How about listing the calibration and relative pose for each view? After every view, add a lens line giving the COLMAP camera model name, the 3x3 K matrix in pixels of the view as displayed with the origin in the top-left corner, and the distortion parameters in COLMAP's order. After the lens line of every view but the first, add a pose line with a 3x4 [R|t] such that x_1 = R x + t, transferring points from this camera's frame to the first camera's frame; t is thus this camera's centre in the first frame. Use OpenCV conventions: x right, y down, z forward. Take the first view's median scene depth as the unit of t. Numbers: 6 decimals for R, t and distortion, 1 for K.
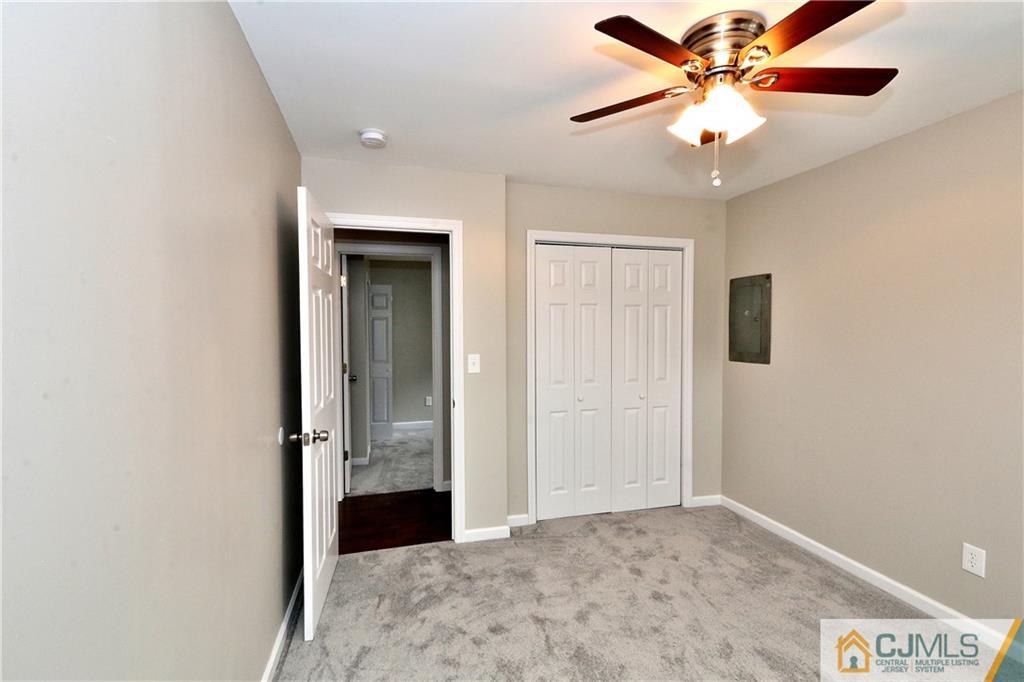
lens RADIAL K [[468.3, 0, 532.1], [0, 468.3, 332.7], [0, 0, 1]] dist [-0.013543, 0.000740]
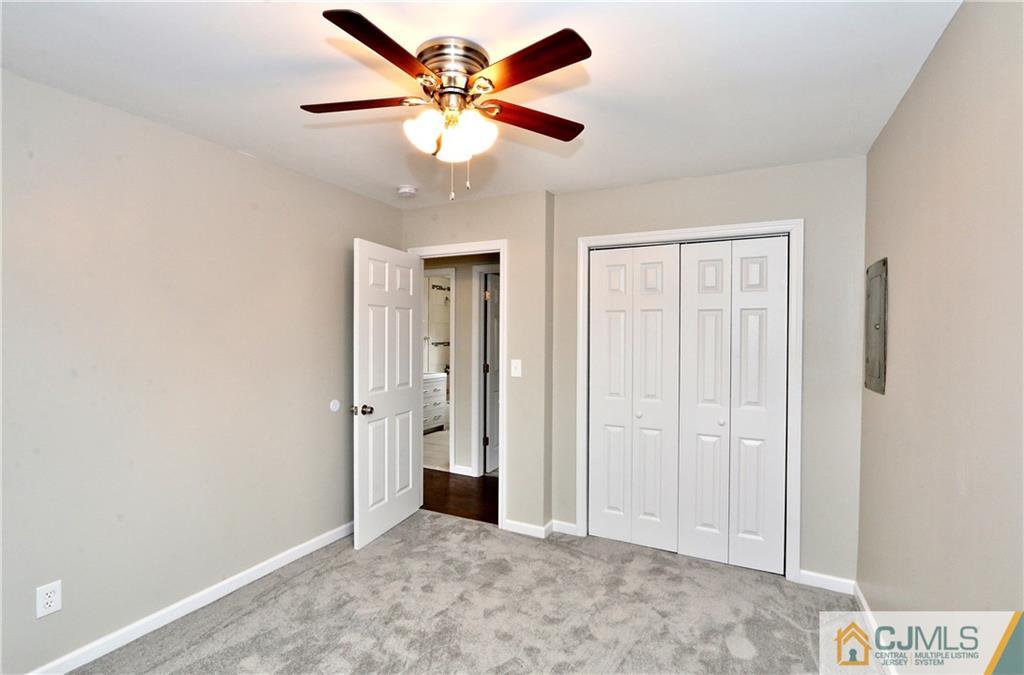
lens RADIAL K [[468.3, 0, 482.0], [0, 468.3, 335.1], [0, 0, 1]] dist [-0.013543, 0.000740]
pose [[0.733791, 0.006775, -0.679341, 0.554109], [-0.019252, 0.999756, -0.010824, 0.002332], [0.679102, 0.021021, 0.733743, 0.141930]]
